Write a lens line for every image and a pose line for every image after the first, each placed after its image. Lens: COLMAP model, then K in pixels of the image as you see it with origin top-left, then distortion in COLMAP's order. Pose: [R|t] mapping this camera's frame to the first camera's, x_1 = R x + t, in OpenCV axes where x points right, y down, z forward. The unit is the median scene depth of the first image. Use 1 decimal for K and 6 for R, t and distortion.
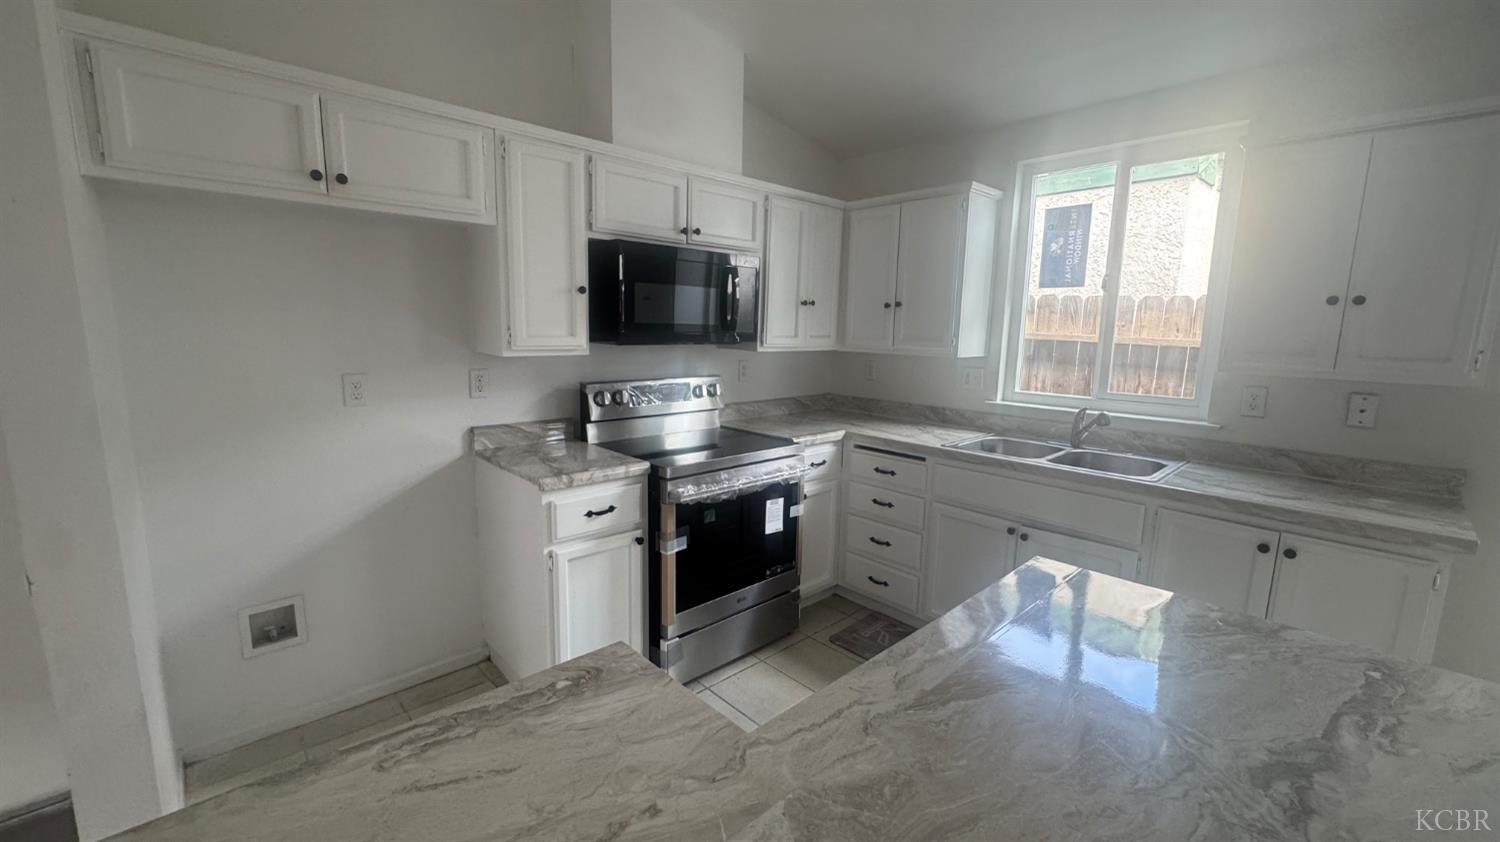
lens RADIAL K [[603.9, 0, 747.0], [0, 603.9, 420.7], [0, 0, 1]] dist [-0.002829, -0.000191]
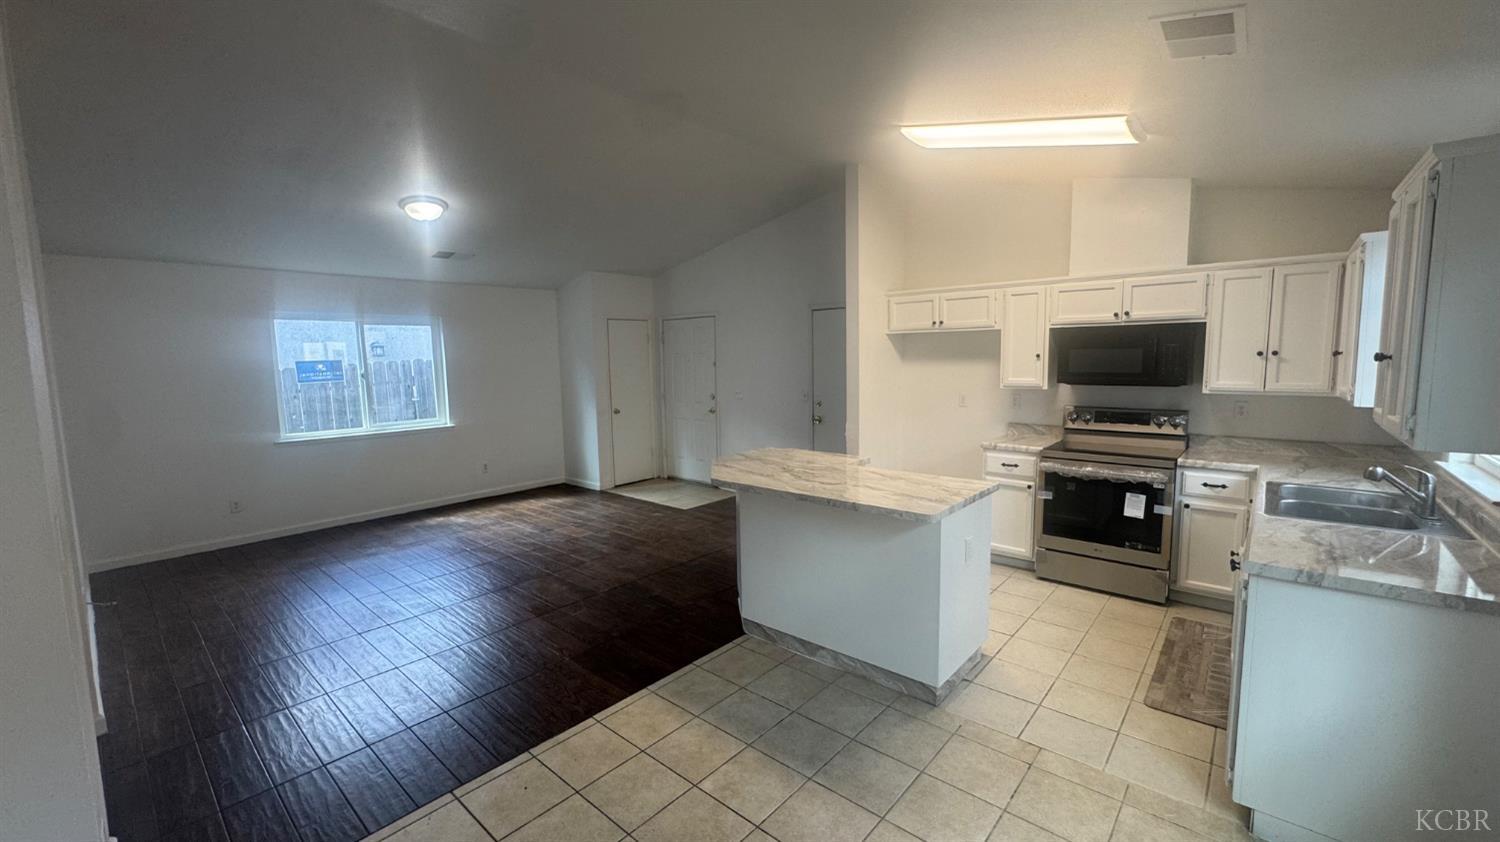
lens RADIAL K [[603.9, 0, 747.0], [0, 603.9, 420.7], [0, 0, 1]] dist [-0.002829, -0.000191]
pose [[0.092191, 0.078131, -0.992671, 1.359019], [-0.145267, 0.987306, 0.064218, 0.000563], [0.985088, 0.138282, 0.102370, -0.077934]]
